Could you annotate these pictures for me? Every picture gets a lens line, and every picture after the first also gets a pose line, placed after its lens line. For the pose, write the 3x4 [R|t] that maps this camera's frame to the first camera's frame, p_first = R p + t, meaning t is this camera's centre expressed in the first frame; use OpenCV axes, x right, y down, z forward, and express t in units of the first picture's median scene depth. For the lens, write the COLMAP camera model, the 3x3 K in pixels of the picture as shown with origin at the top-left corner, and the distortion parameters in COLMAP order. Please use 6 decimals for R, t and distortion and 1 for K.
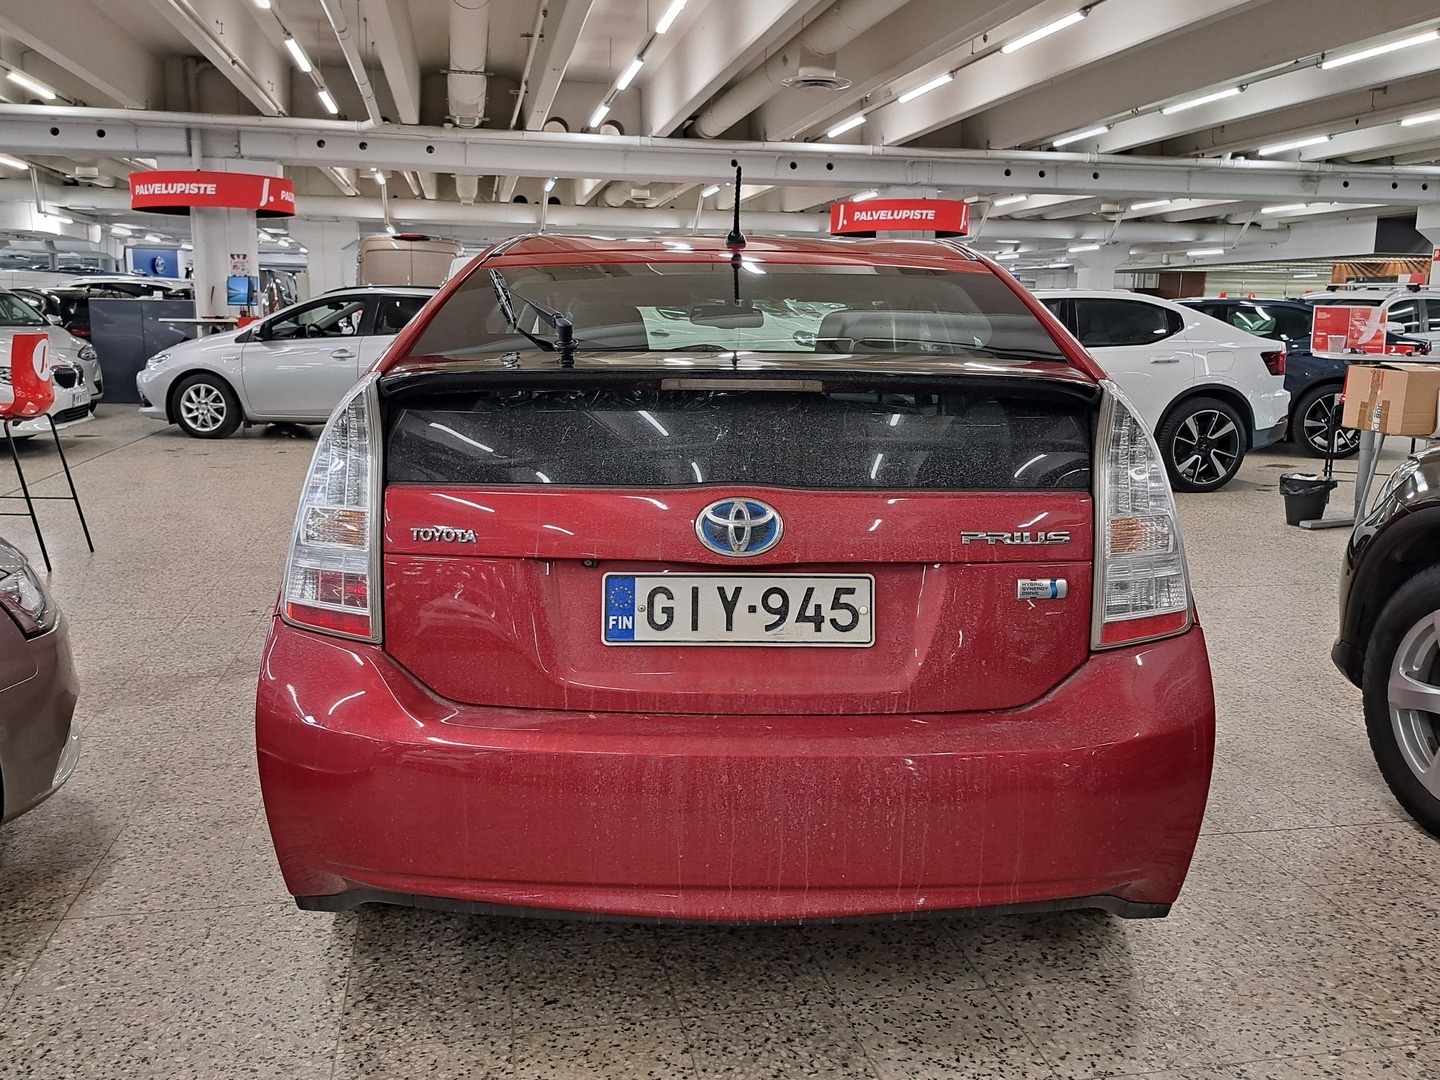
lens RADIAL K [[1243.0, 0, 734.2], [0, 1243.0, 536.6], [0, 0, 1]] dist [0.099073, -0.136419]
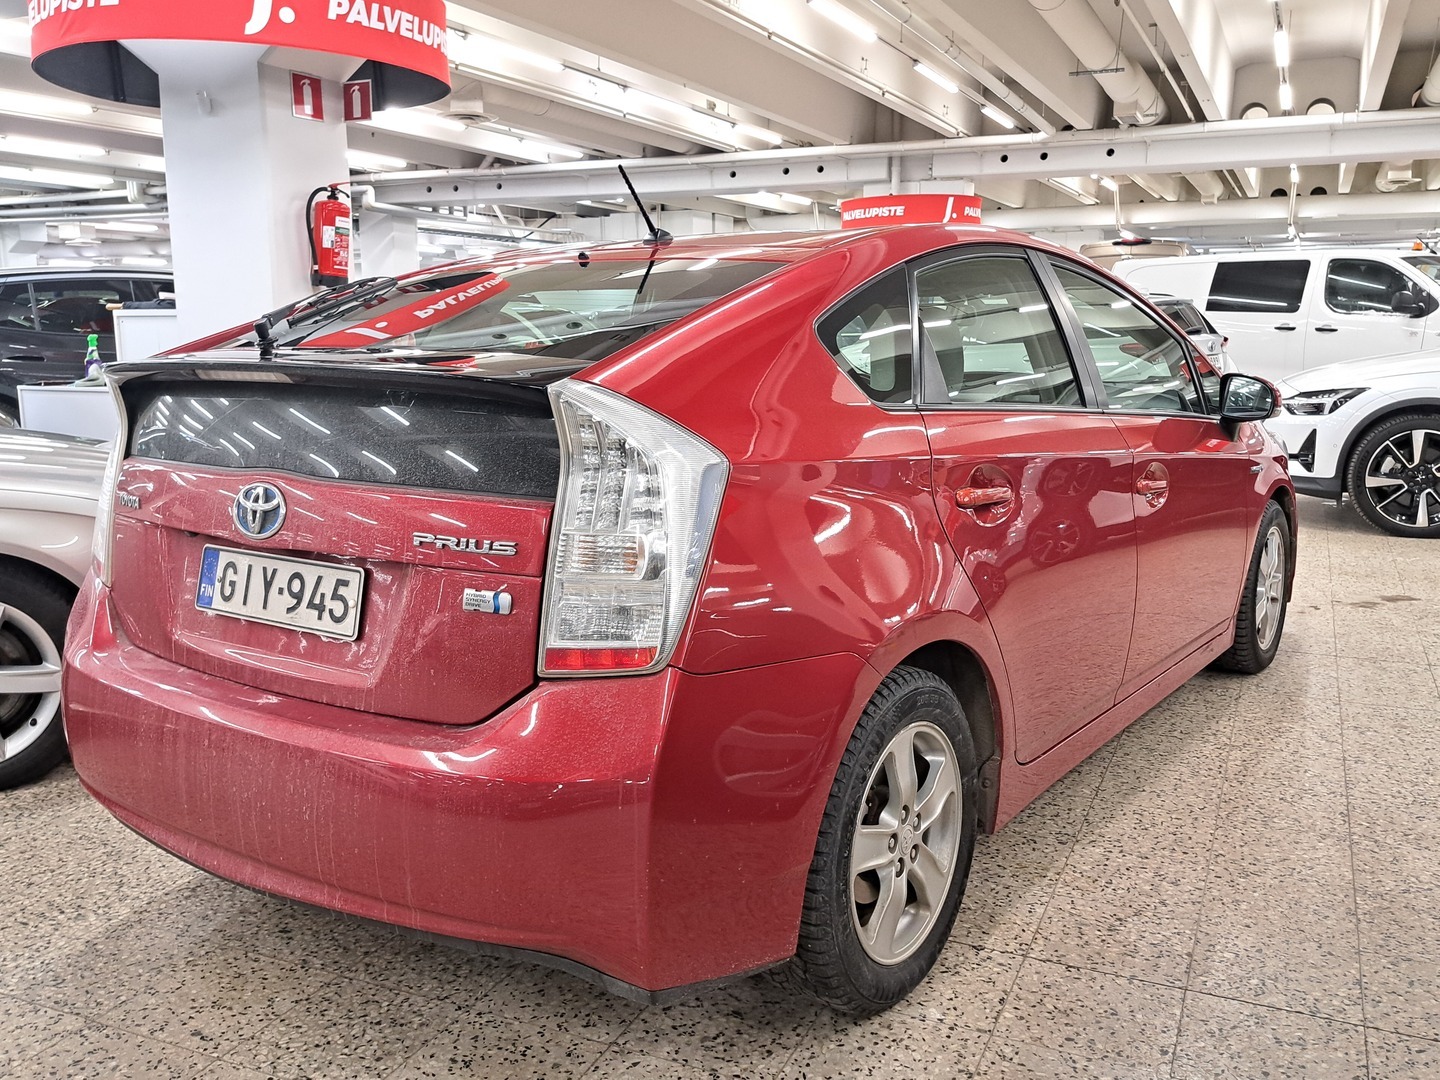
lens RADIAL K [[1243.0, 0, 734.2], [0, 1243.0, 536.6], [0, 0, 1]] dist [0.099073, -0.136419]
pose [[0.817446, 0.081033, -0.570277, 0.914222], [-0.085074, 0.996182, 0.019605, -0.039625], [0.569688, 0.032490, 0.821219, 0.347315]]
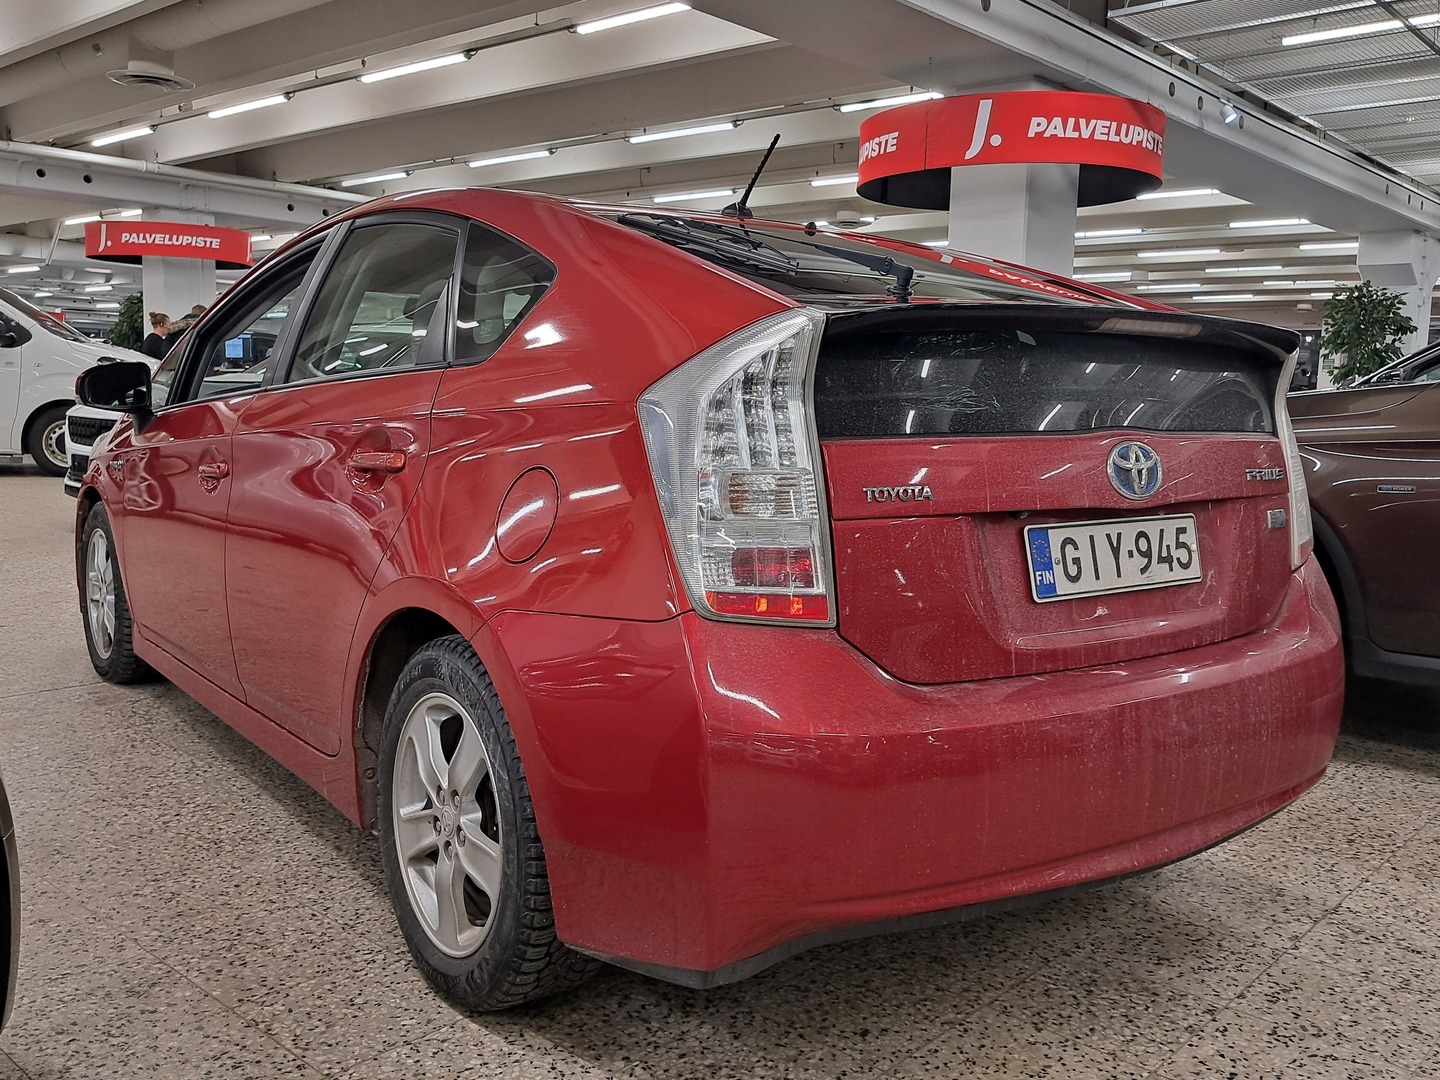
lens RADIAL K [[1243.0, 0, 734.2], [0, 1243.0, 536.6], [0, 0, 1]] dist [0.099073, -0.136419]
pose [[0.798923, -0.061764, 0.598253, -0.842472], [0.087977, 0.996015, -0.014657, 0.030881], [-0.594964, 0.064342, 0.801173, 0.372658]]
